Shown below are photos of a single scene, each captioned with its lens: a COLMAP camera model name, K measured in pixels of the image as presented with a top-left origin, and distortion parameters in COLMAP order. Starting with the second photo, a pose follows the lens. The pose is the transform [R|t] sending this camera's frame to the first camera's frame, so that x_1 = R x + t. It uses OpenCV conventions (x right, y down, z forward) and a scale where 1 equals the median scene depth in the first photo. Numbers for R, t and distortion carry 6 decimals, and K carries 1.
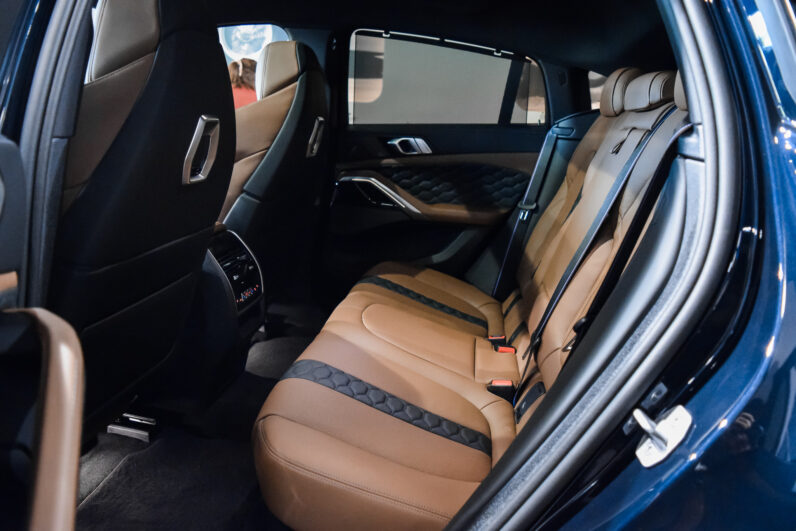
lens RADIAL K [[622.5, 0, 394.5], [0, 622.5, 263.7], [0, 0, 1]] dist [-0.103203, 0.045694]
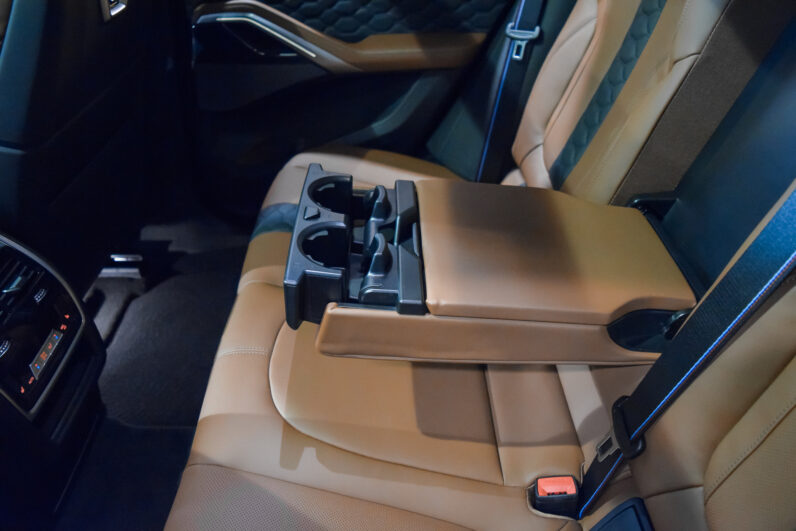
lens RADIAL K [[622.5, 0, 394.5], [0, 622.5, 263.7], [0, 0, 1]] dist [-0.103203, 0.045694]
pose [[0.984290, -0.168537, 0.052618, 0.027059], [0.135458, 0.911988, 0.387207, -0.129661], [-0.113246, -0.373996, 0.920490, 0.389289]]
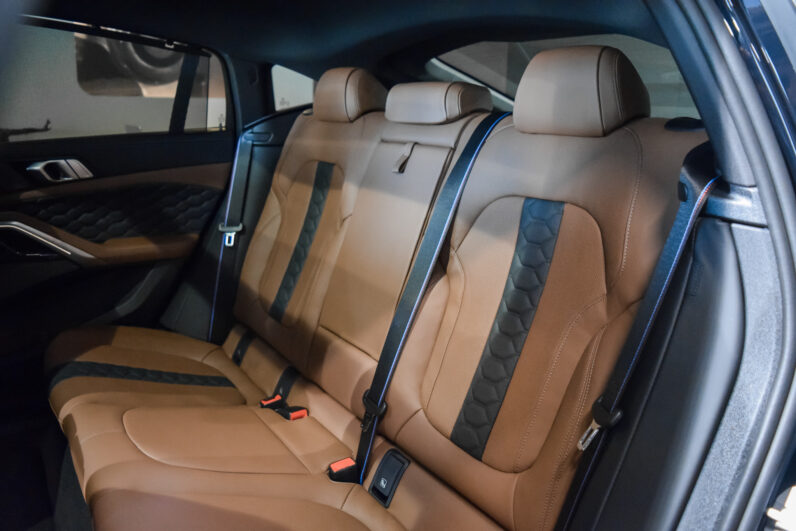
lens RADIAL K [[622.5, 0, 394.5], [0, 622.5, 263.7], [0, 0, 1]] dist [-0.103203, 0.045694]
pose [[0.750844, -0.191343, 0.632156, -0.155866], [0.162916, 0.981198, 0.103488, -0.093220], [-0.640072, 0.025285, 0.767899, 0.203248]]
